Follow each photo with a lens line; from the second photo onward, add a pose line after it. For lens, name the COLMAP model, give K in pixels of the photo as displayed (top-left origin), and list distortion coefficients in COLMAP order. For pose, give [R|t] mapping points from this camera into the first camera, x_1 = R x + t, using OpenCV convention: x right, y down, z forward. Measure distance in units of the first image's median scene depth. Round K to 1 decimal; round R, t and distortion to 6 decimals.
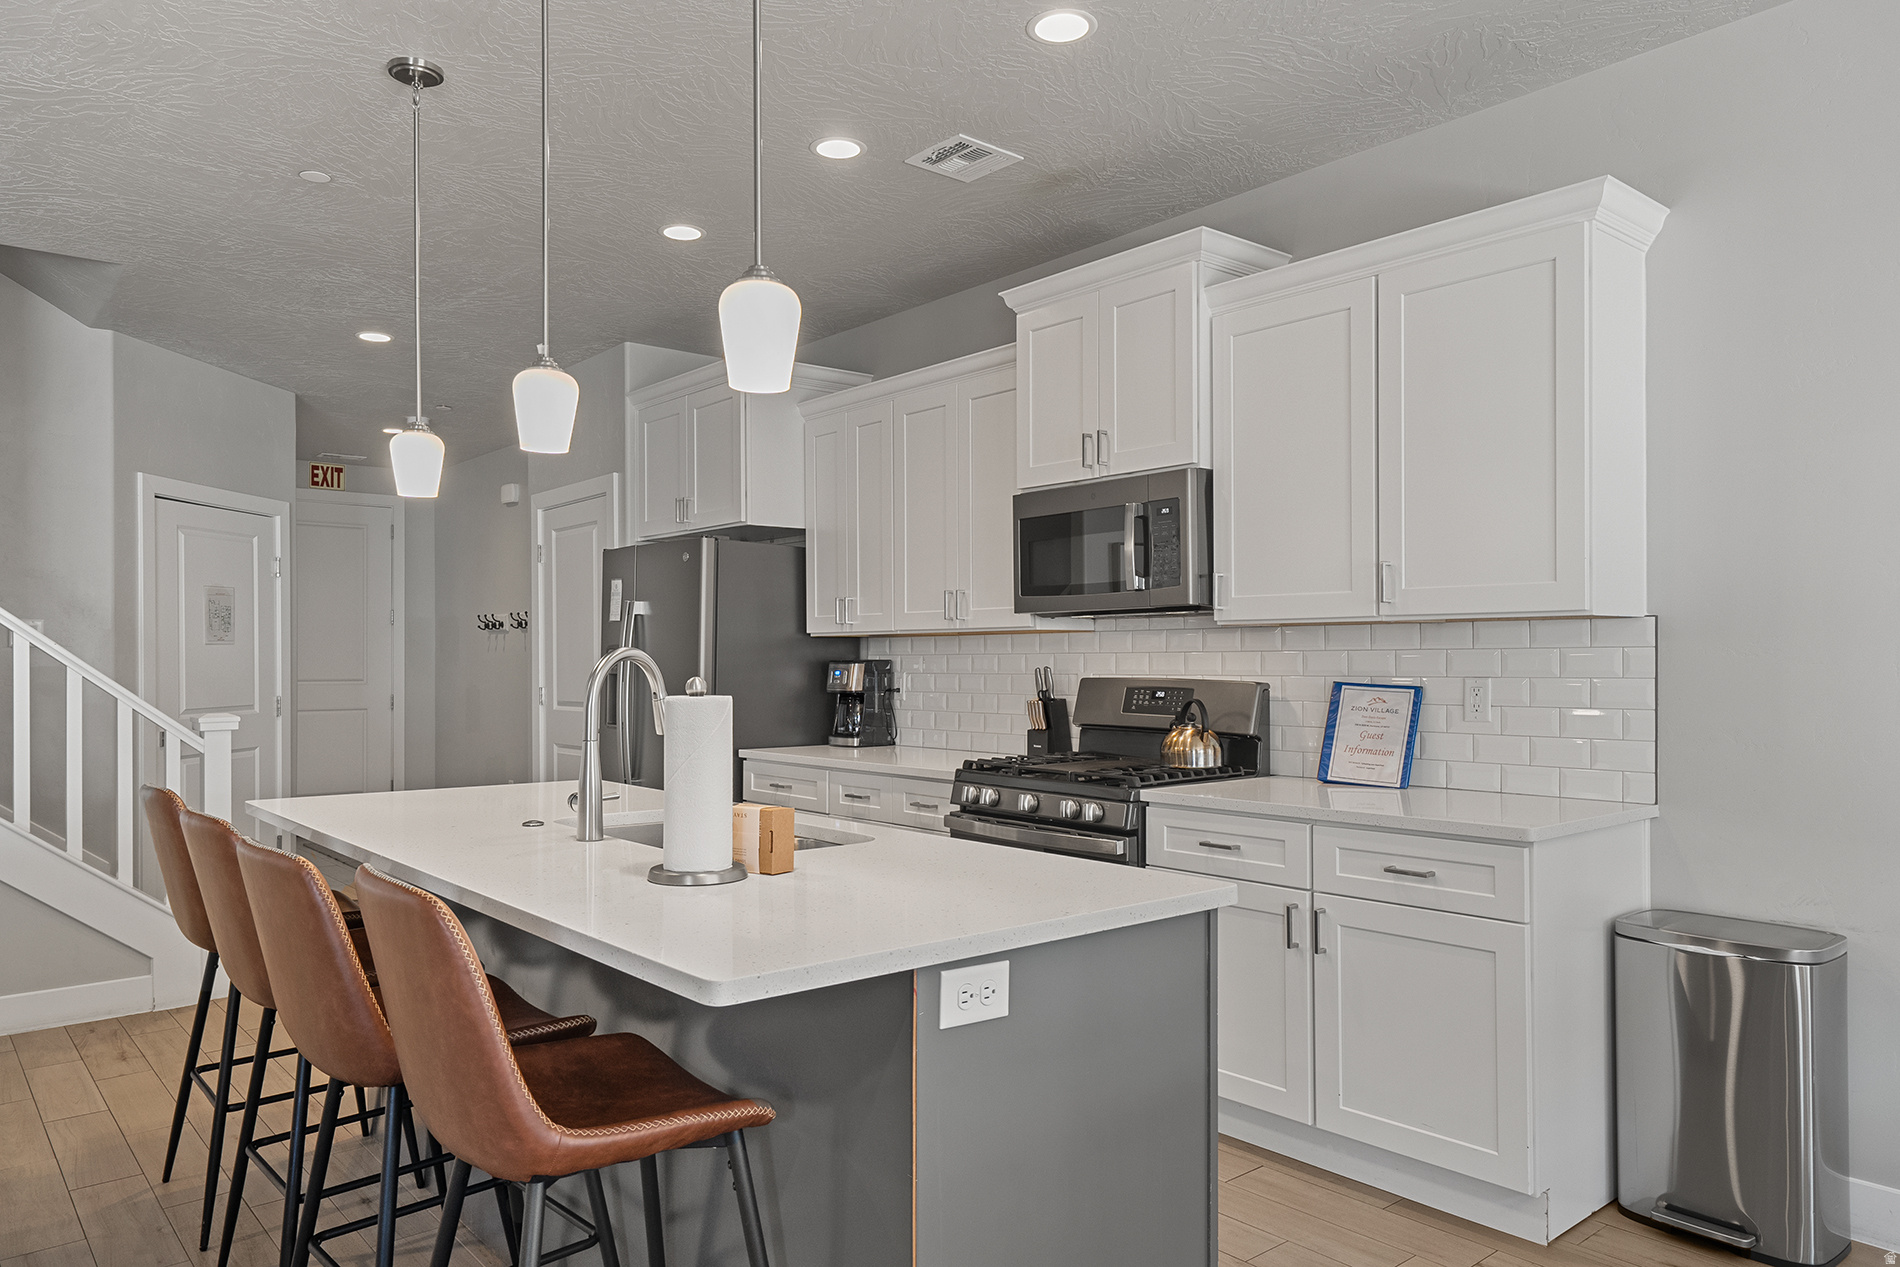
lens RADIAL K [[1269.5, 0, 950.0], [0, 1269.5, 633.5], [0, 0, 1]] dist [-0.004733, -0.001653]
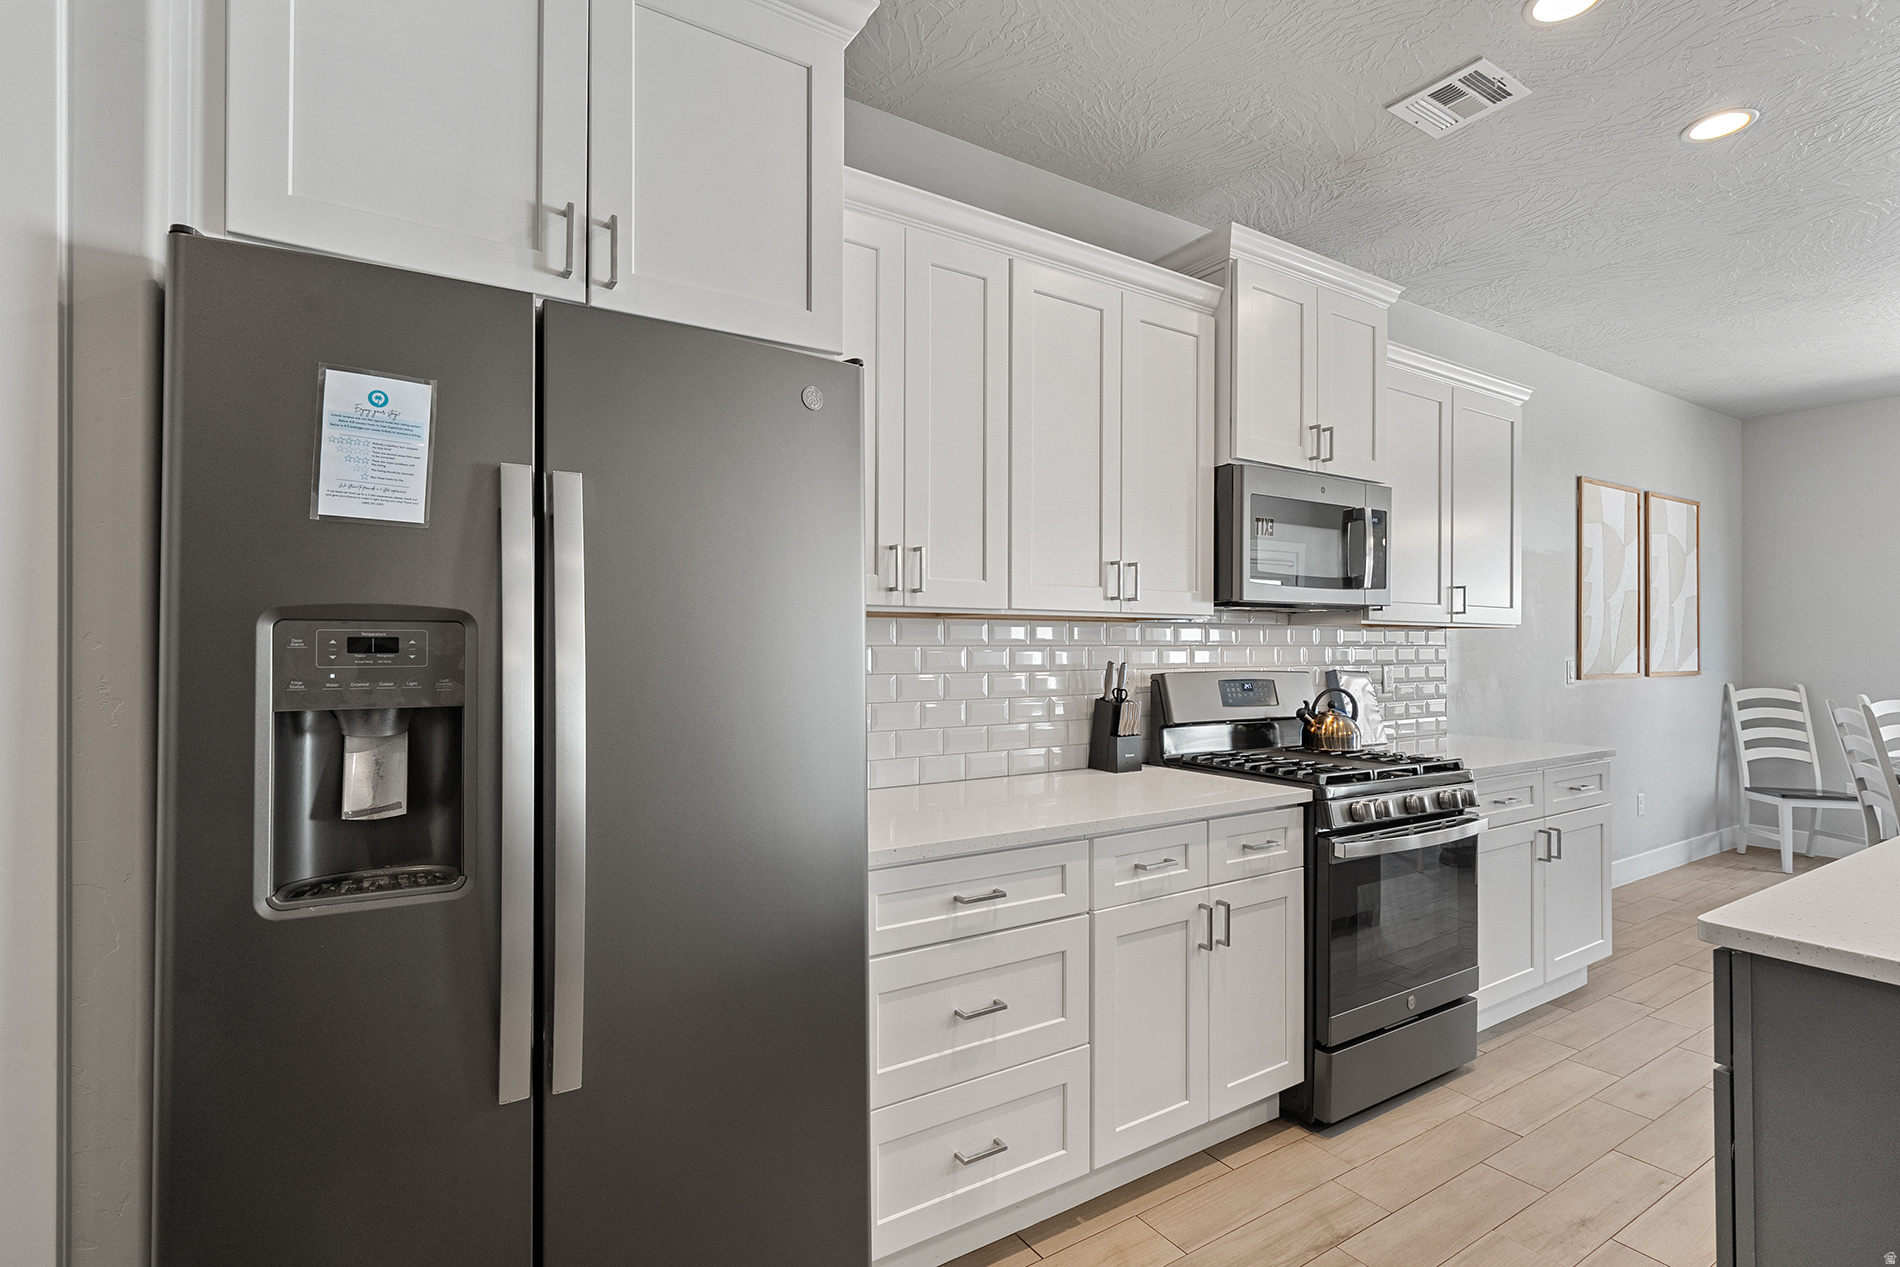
lens RADIAL K [[890.1, 0, 950.0], [0, 890.1, 633.5], [0, 0, 1]] dist [-0.001196, 0.000728]
pose [[0.132704, 0.017044, 0.991009, -0.584852], [-0.020903, 0.999678, -0.014394, 0.020475], [-0.990935, -0.018805, 0.133017, 1.135497]]
